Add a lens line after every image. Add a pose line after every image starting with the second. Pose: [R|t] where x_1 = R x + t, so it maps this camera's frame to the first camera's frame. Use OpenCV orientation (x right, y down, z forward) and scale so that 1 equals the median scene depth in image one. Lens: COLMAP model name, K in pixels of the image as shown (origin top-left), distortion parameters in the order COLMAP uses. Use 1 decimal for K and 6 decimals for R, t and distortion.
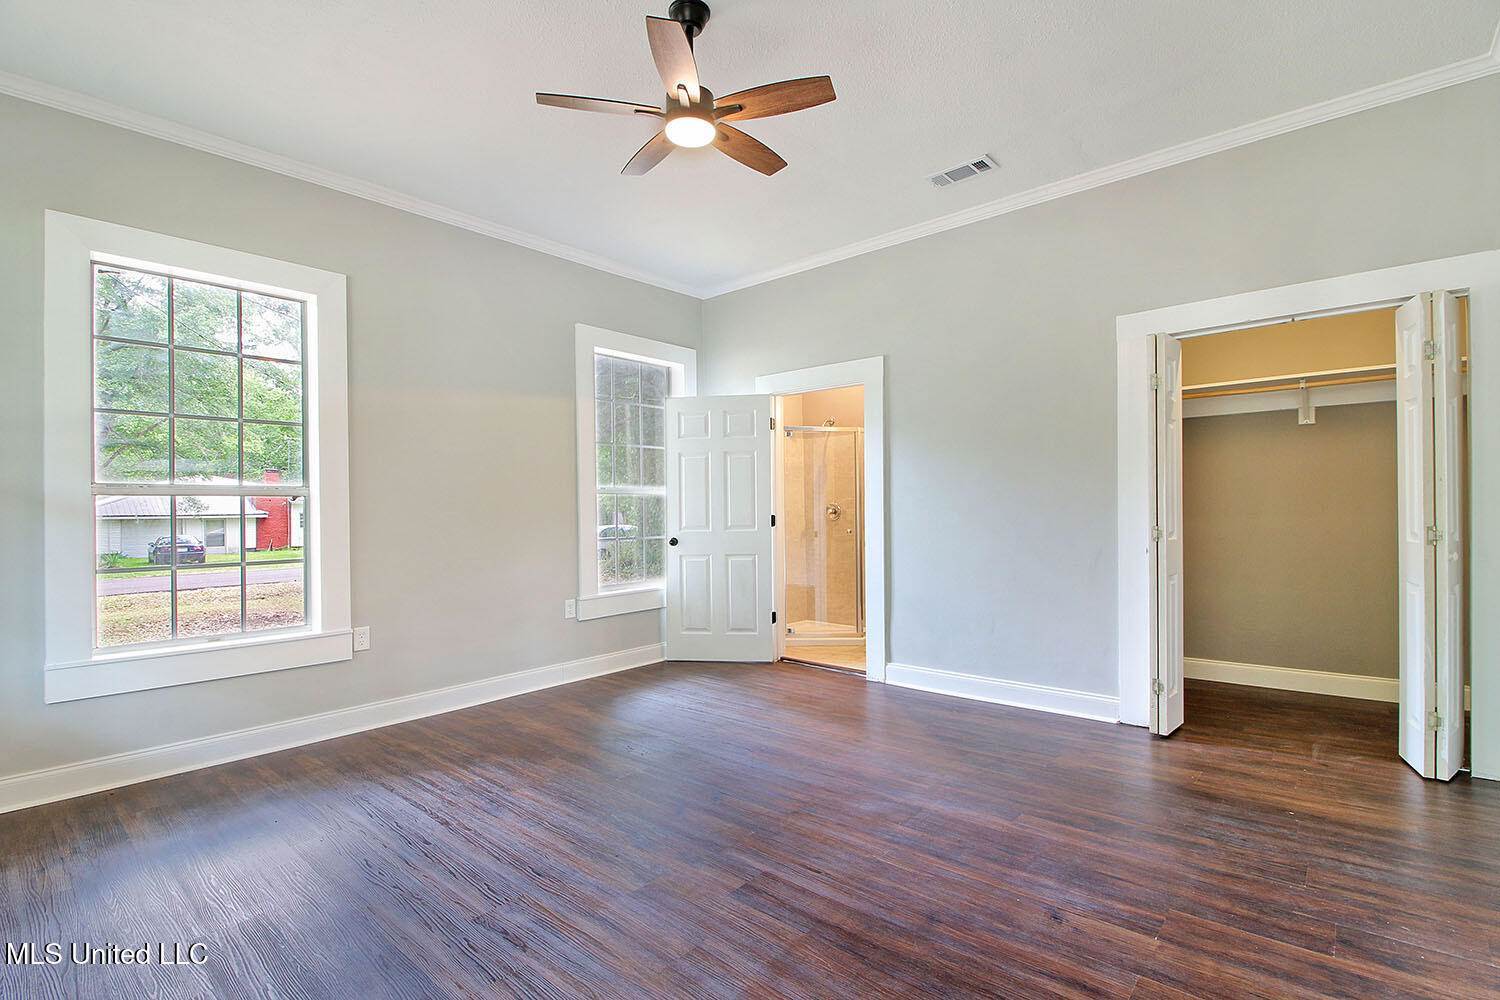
lens RADIAL K [[702.7, 0, 752.5], [0, 702.7, 503.4], [0, 0, 1]] dist [0.002134, -0.010931]
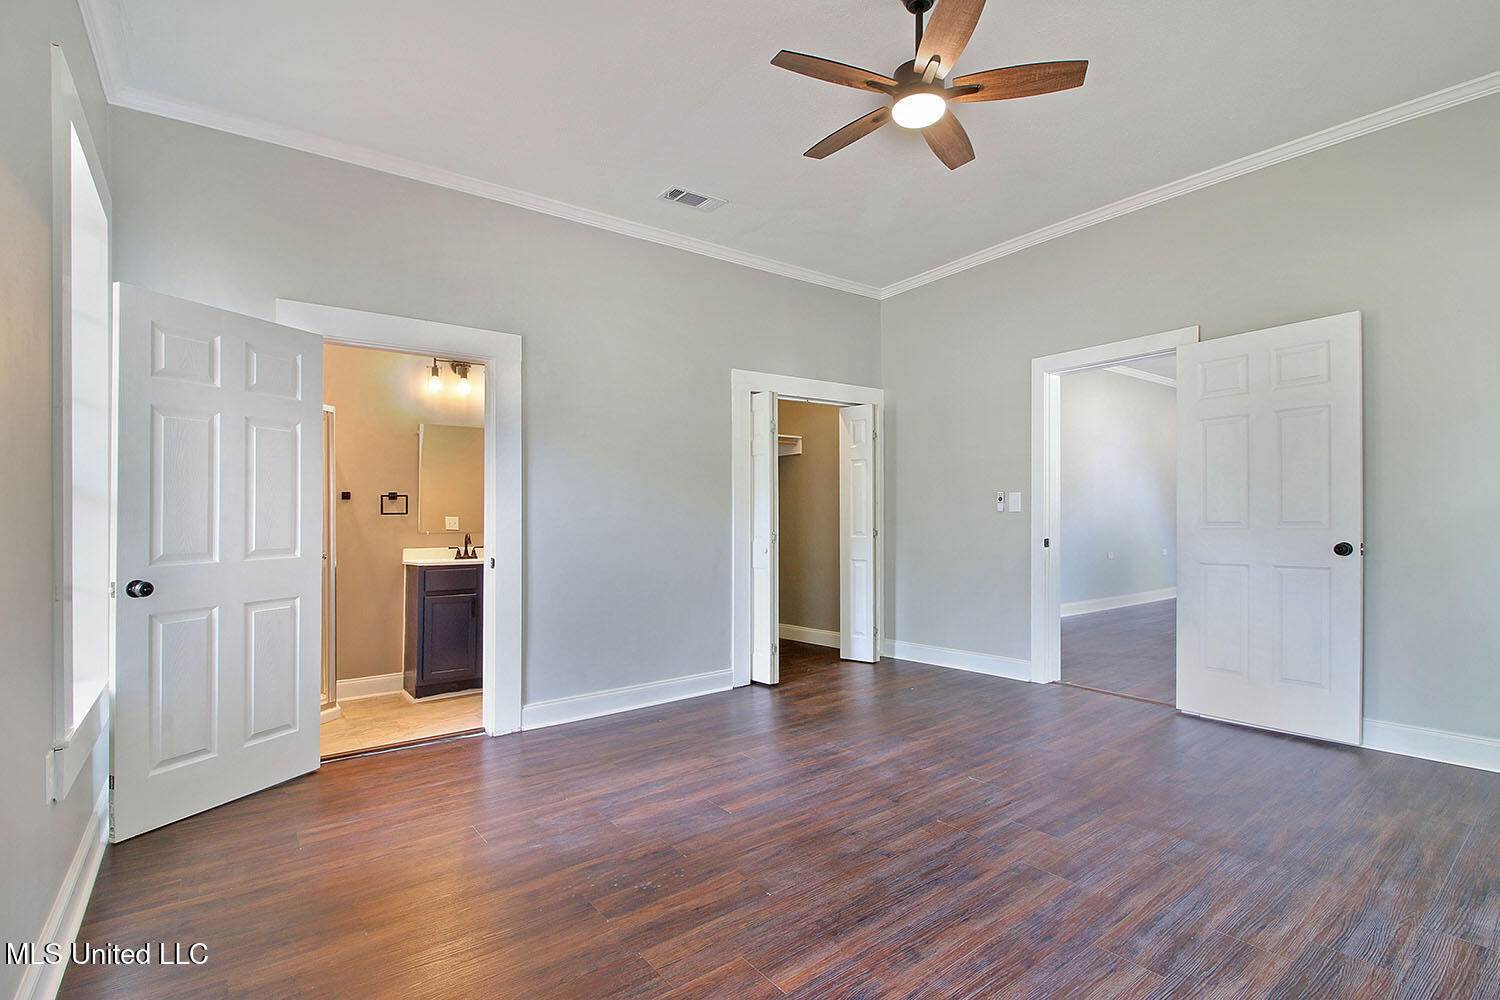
lens RADIAL K [[702.7, 0, 759.5], [0, 702.7, 515.5], [0, 0, 1]] dist [0.002134, -0.010931]
pose [[0.188301, 0.014130, 0.982010, -0.676687], [0.002399, 0.999887, -0.014847, 0.016267], [-0.982108, 0.005152, 0.188246, 0.660963]]
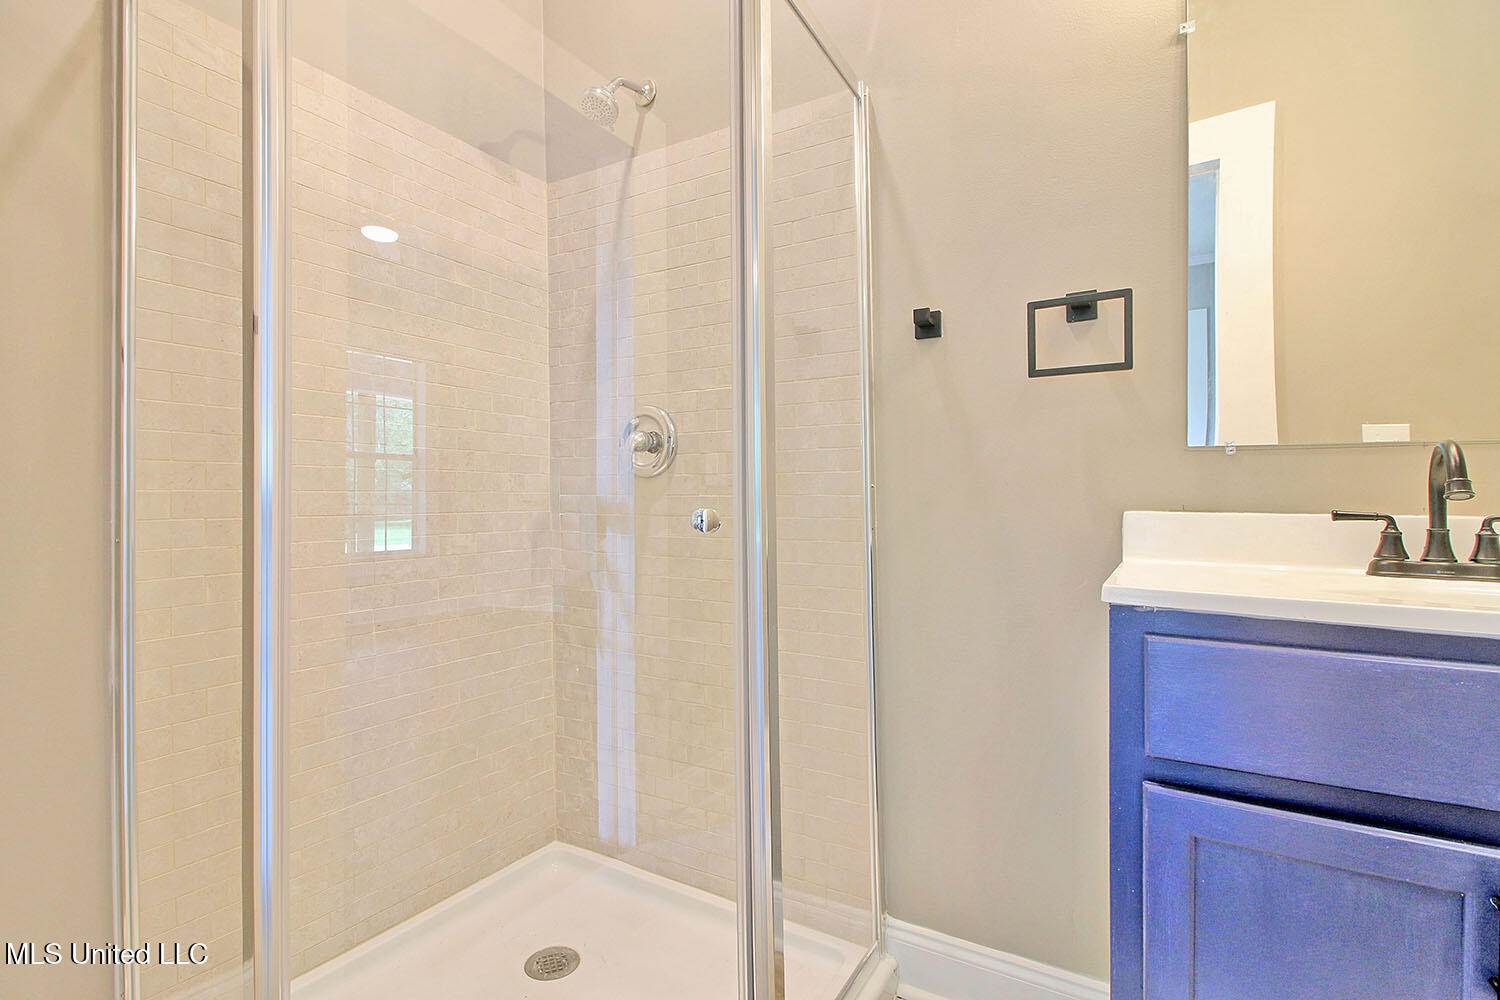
lens RADIAL K [[702.7, 0, 753.2], [0, 702.7, 500.4], [0, 0, 1]] dist [0.002134, -0.010931]
pose [[0.976470, 0.007332, 0.215530, 0.158067], [-0.010037, 0.999884, 0.011459, 0.047324], [-0.215421, -0.013352, 0.976430, 1.217068]]
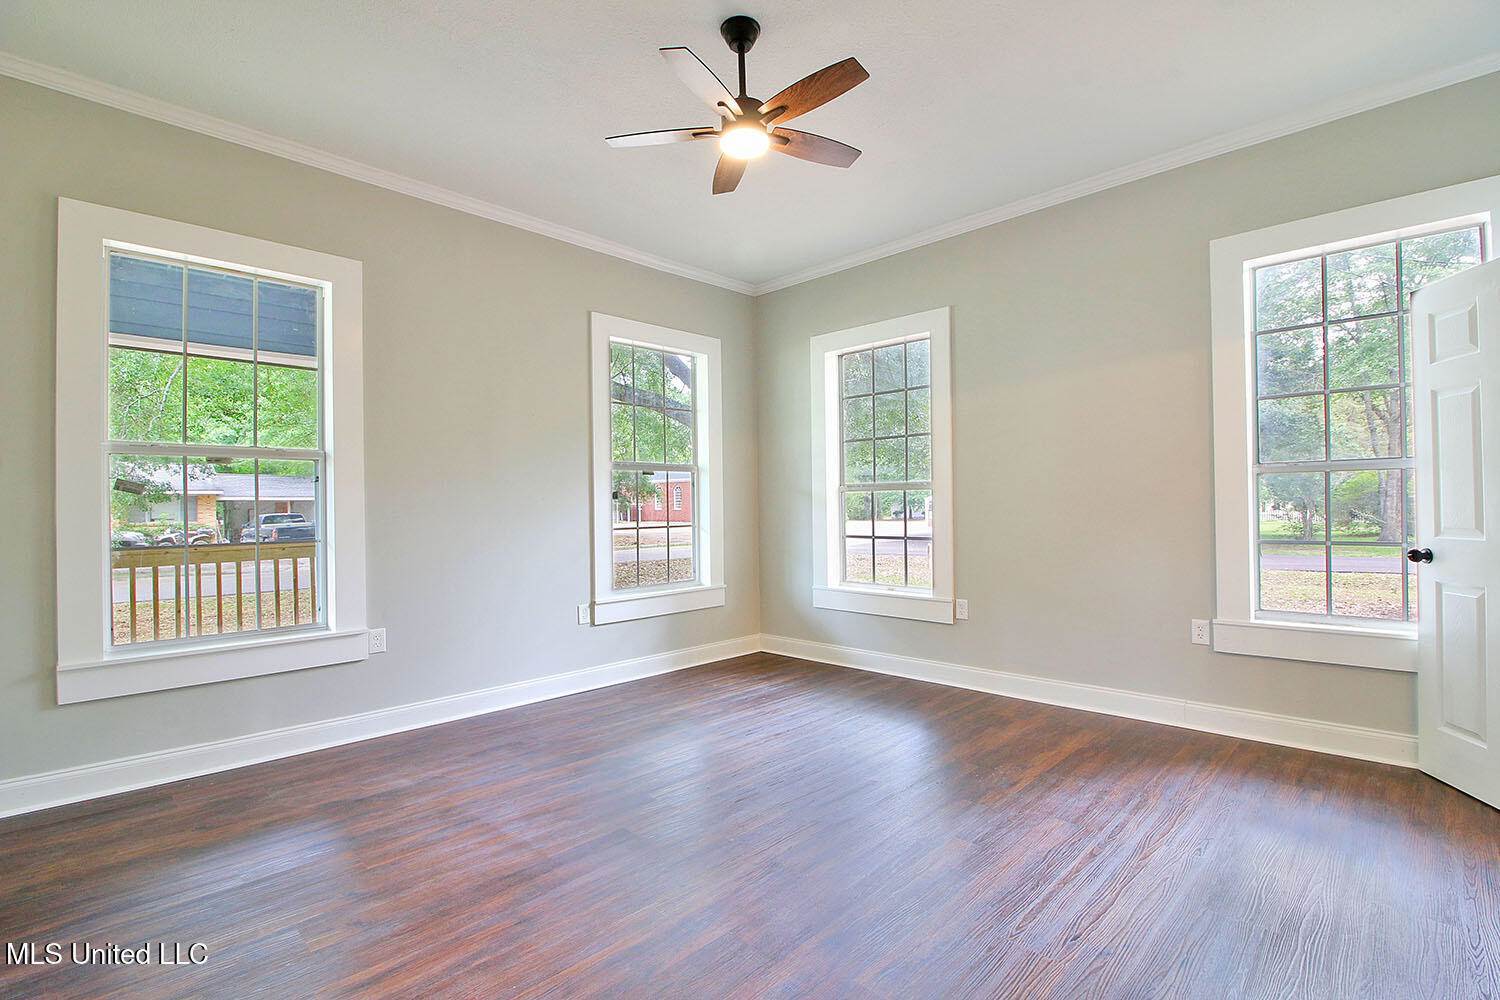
lens RADIAL K [[702.7, 0, 749.2], [0, 702.7, 495.9], [0, 0, 1]] dist [0.002134, -0.010931]
pose [[-0.076062, 0.001154, -0.997102, 0.600977], [0.024420, 0.999702, -0.000706, -0.004635], [0.996804, -0.024403, -0.076067, 0.687526]]
